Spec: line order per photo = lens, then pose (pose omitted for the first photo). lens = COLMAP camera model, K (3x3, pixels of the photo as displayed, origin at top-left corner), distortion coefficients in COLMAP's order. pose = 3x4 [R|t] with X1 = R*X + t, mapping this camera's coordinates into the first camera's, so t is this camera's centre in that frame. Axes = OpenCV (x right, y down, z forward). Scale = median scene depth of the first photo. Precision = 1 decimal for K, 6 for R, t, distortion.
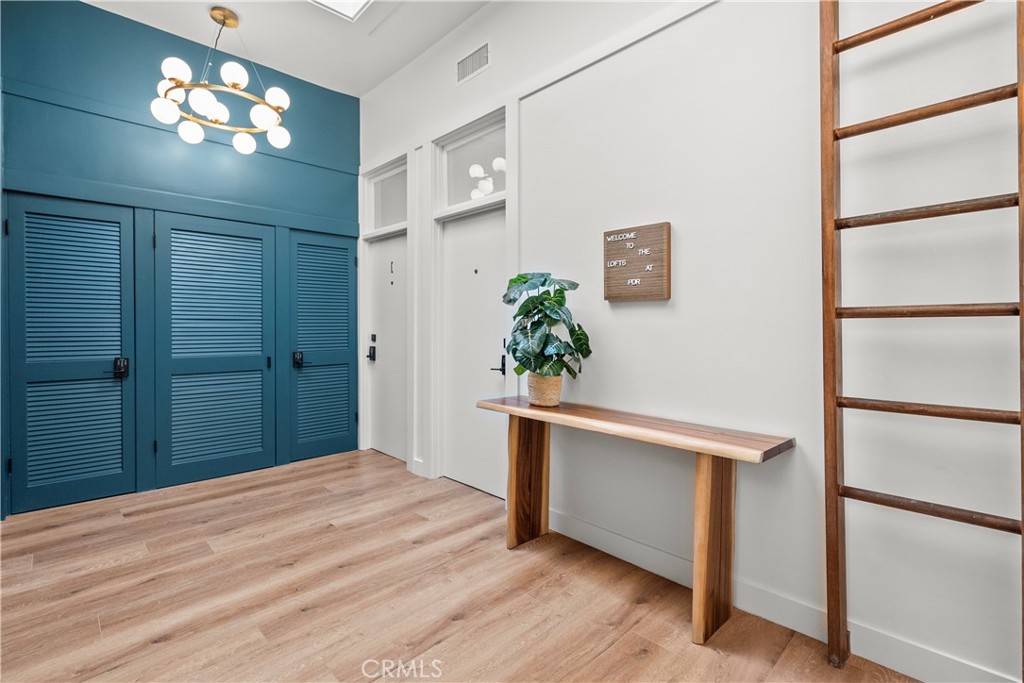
lens RADIAL K [[469.0, 0, 520.8], [0, 469.0, 333.1], [0, 0, 1]] dist [-0.000065, -0.000490]
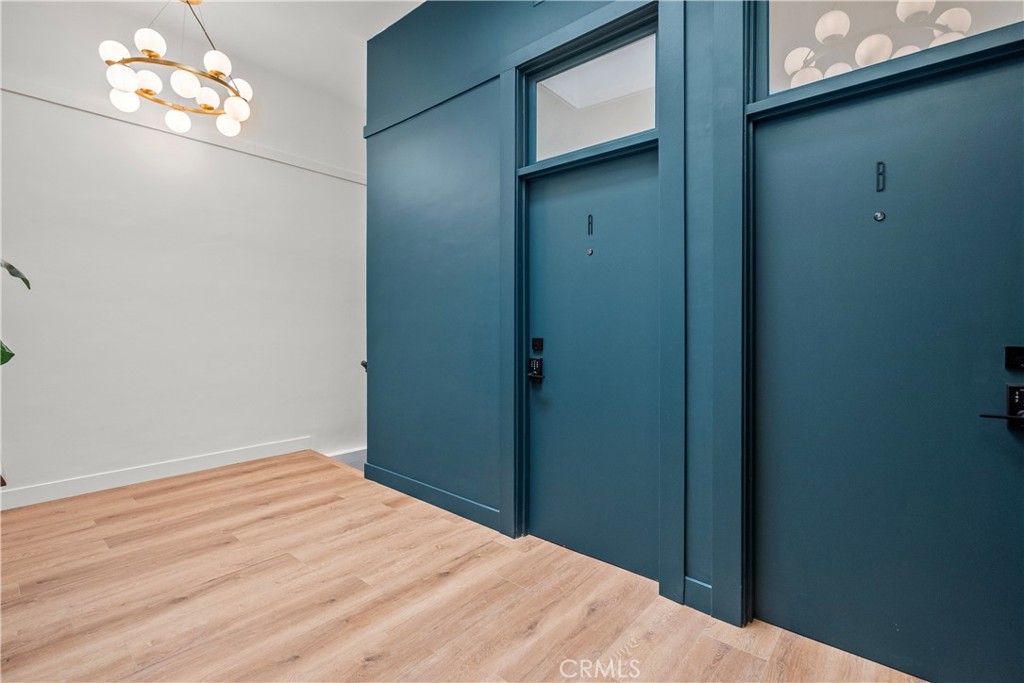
lens RADIAL K [[469.0, 0, 506.2], [0, 469.0, 331.0], [0, 0, 1]] dist [-0.000065, -0.000490]
pose [[-0.998122, -0.007603, -0.060778, -0.554535], [-0.009227, 0.999606, 0.026491, -0.012703], [0.060553, 0.027003, -0.997800, 1.451587]]
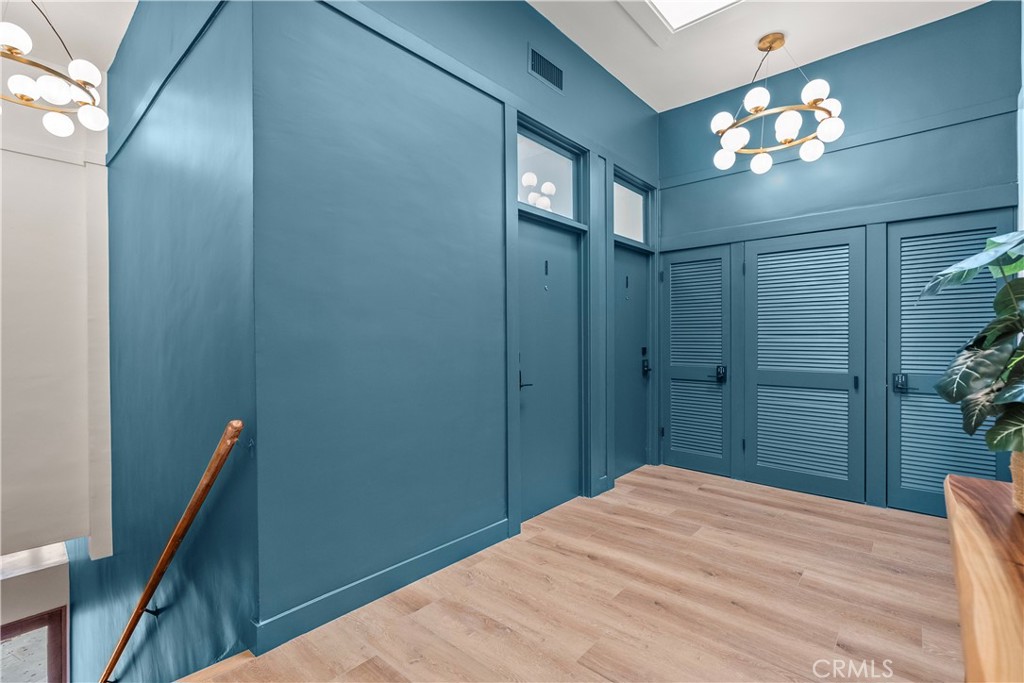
lens RADIAL K [[469.0, 0, 508.4], [0, 469.0, 343.3], [0, 0, 1]] dist [-0.000065, -0.000490]
pose [[0.060891, 0.006309, -0.998124, 0.423174], [-0.020617, 0.999775, 0.005061, -0.002672], [0.997931, 0.020270, 0.061007, 0.420460]]
